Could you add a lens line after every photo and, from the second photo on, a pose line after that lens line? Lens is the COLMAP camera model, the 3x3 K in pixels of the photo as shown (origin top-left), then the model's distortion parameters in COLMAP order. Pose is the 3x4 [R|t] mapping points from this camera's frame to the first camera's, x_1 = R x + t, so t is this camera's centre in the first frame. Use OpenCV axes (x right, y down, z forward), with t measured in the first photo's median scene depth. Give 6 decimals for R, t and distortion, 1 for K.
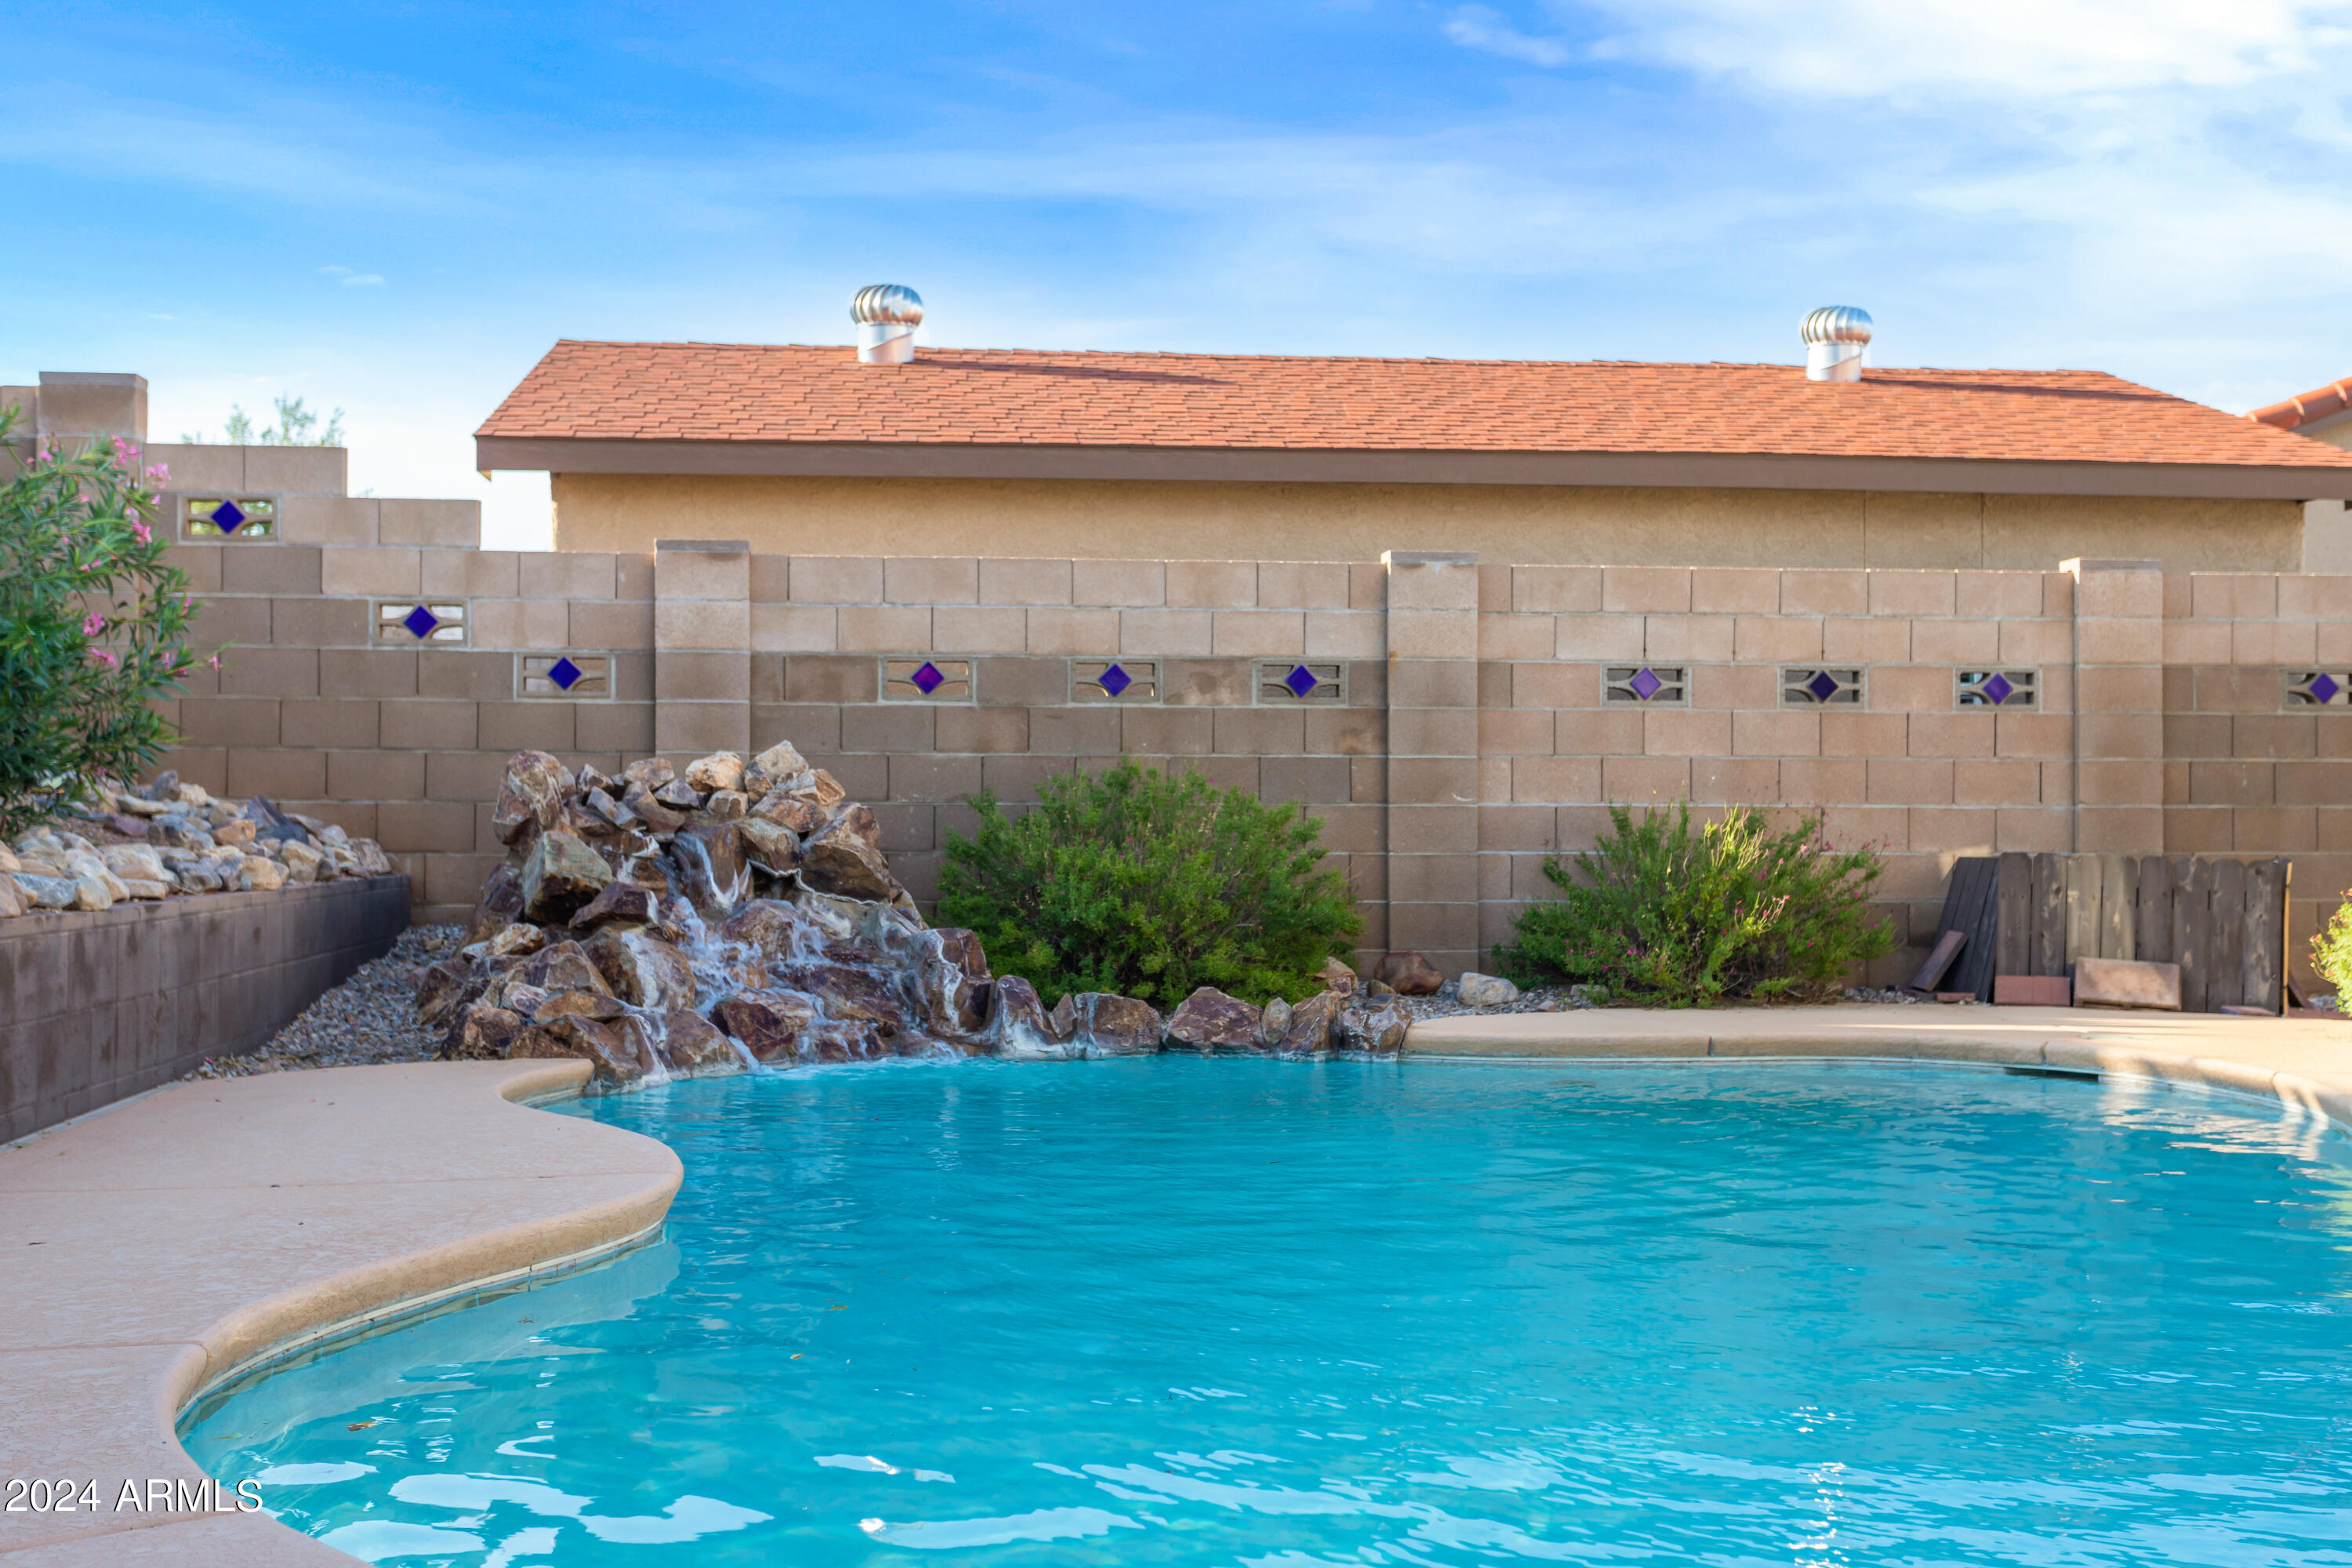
lens RADIAL K [[2676.4, 0, 1176.0], [0, 2676.4, 784.0], [0, 0, 1]] dist [0.001762, 0.001244]
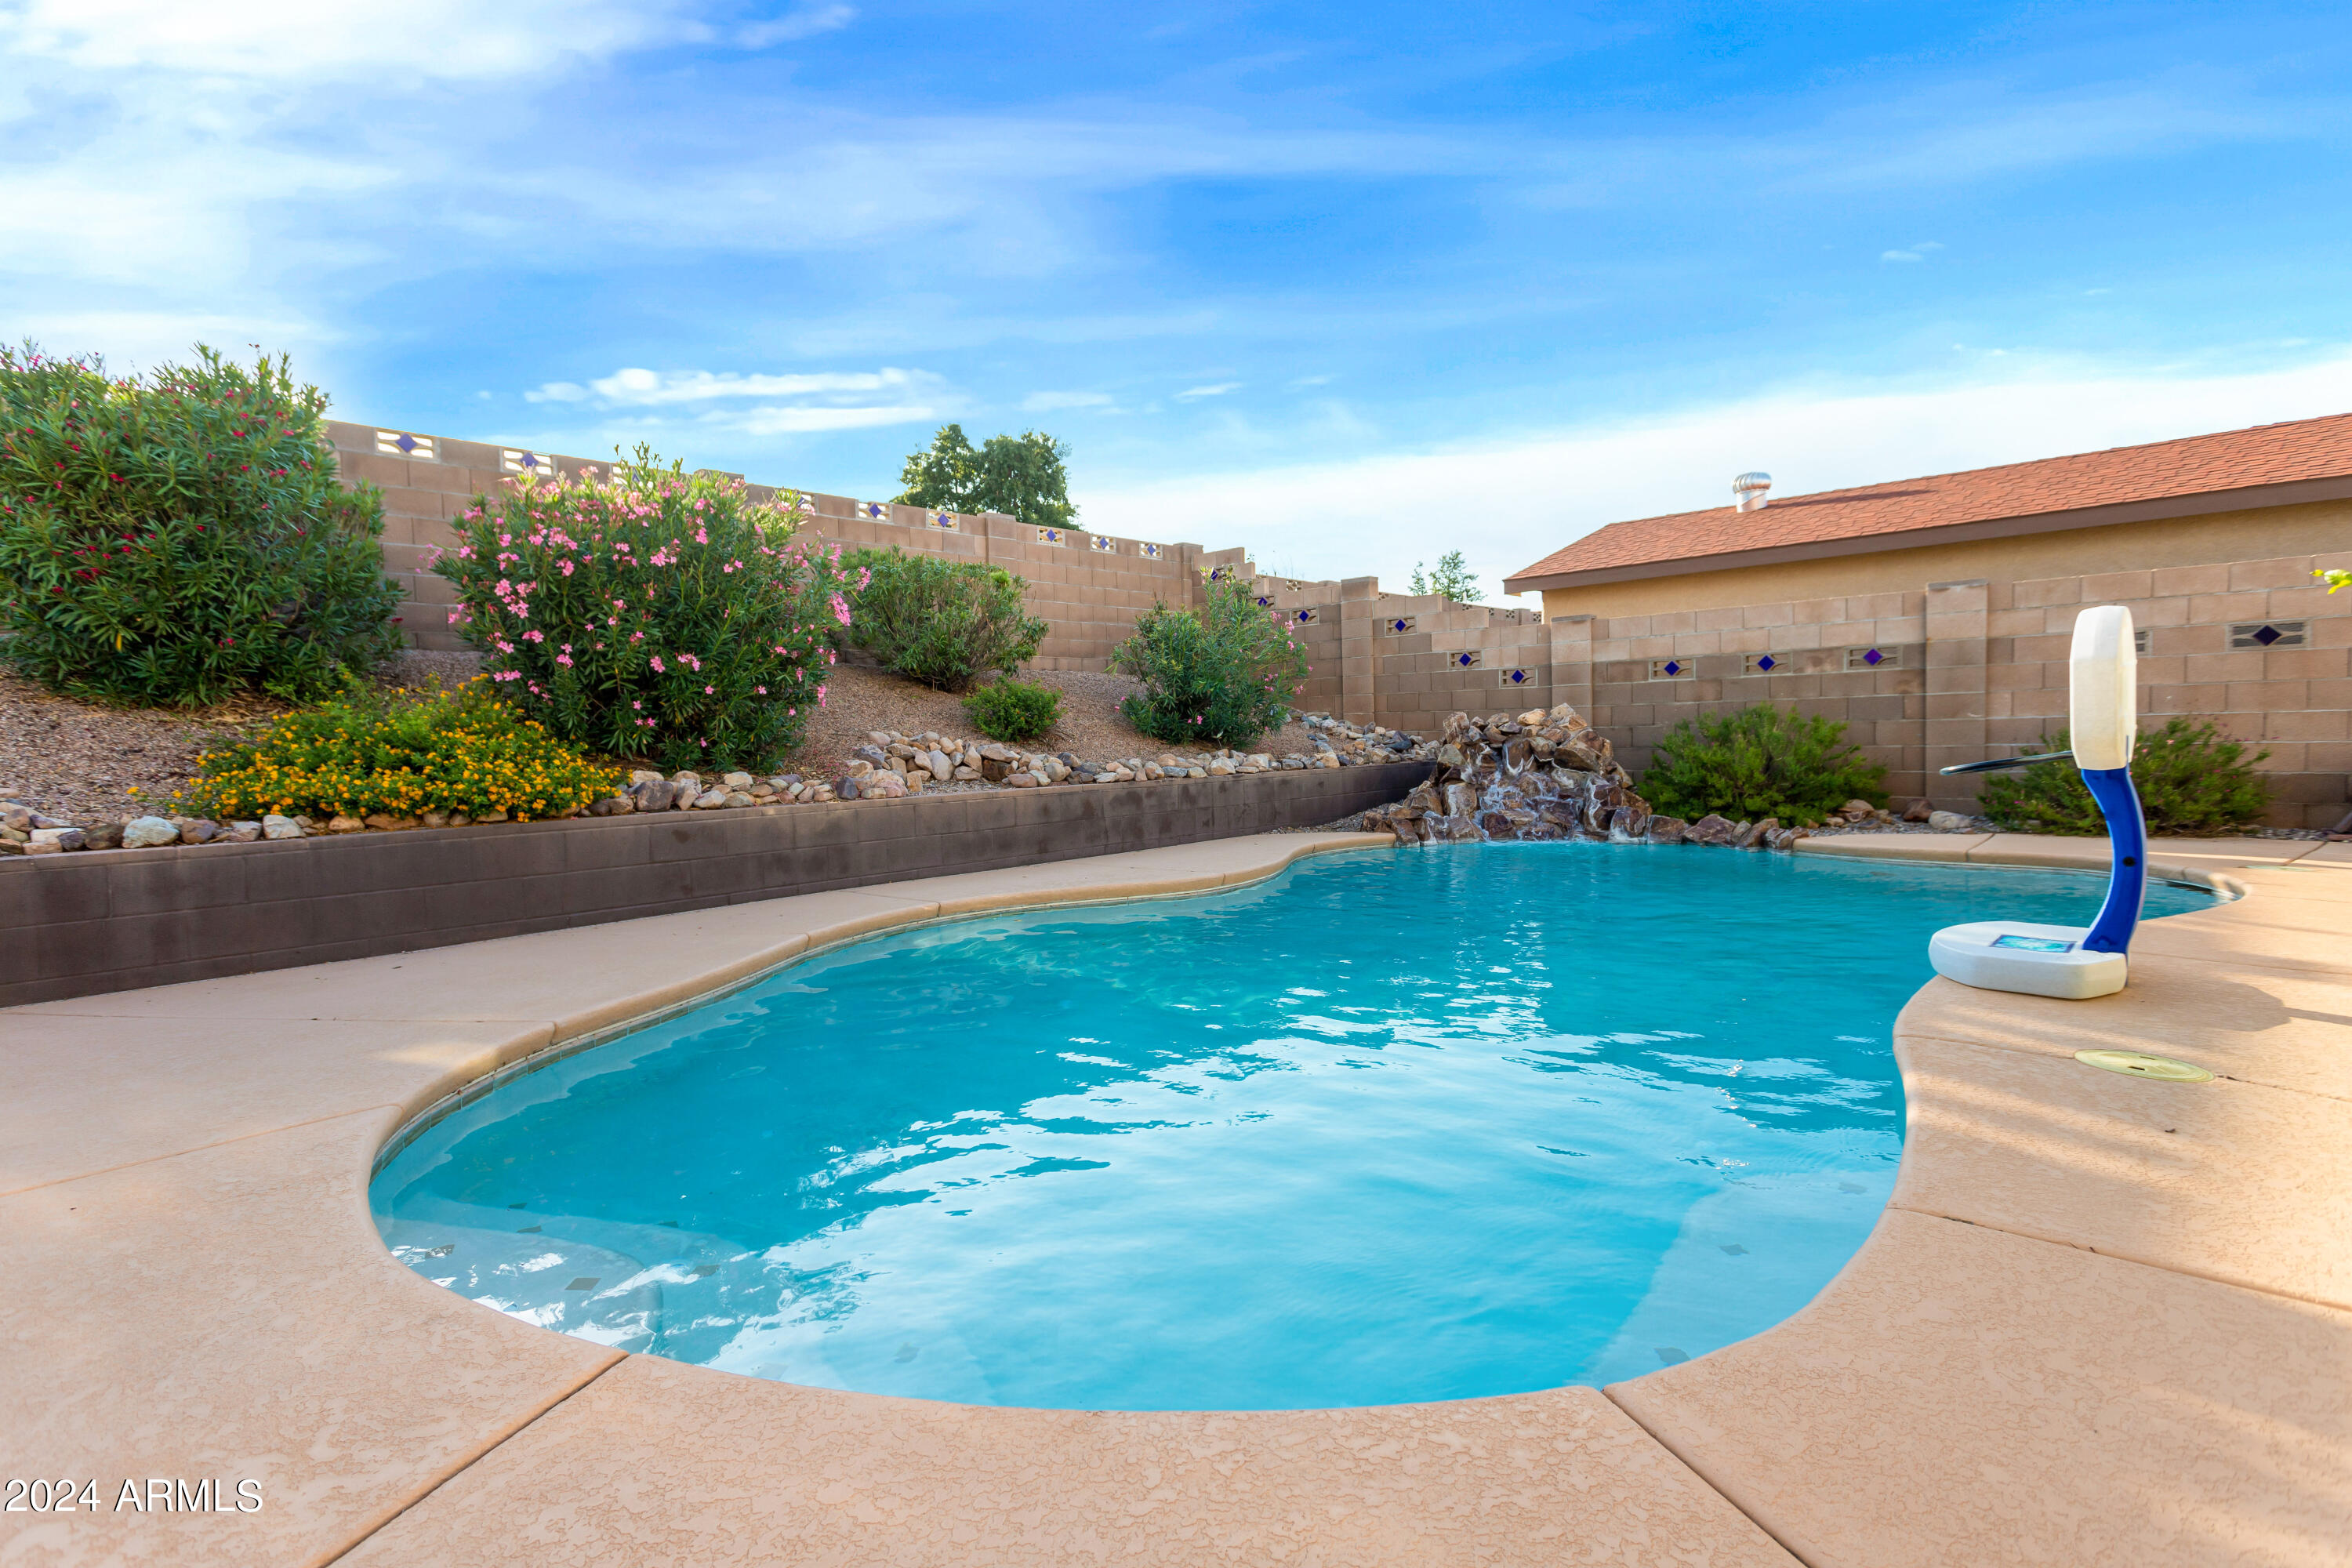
lens RADIAL K [[1170.0, 0, 1176.0], [0, 1170.0, 784.0], [0, 0, 1]] dist [-0.000519, -0.000262]
pose [[0.634352, 0.015228, -0.772894, 0.387220], [0.038661, 0.997930, 0.051393, -0.010081], [0.772077, -0.062483, 0.632451, 0.076502]]
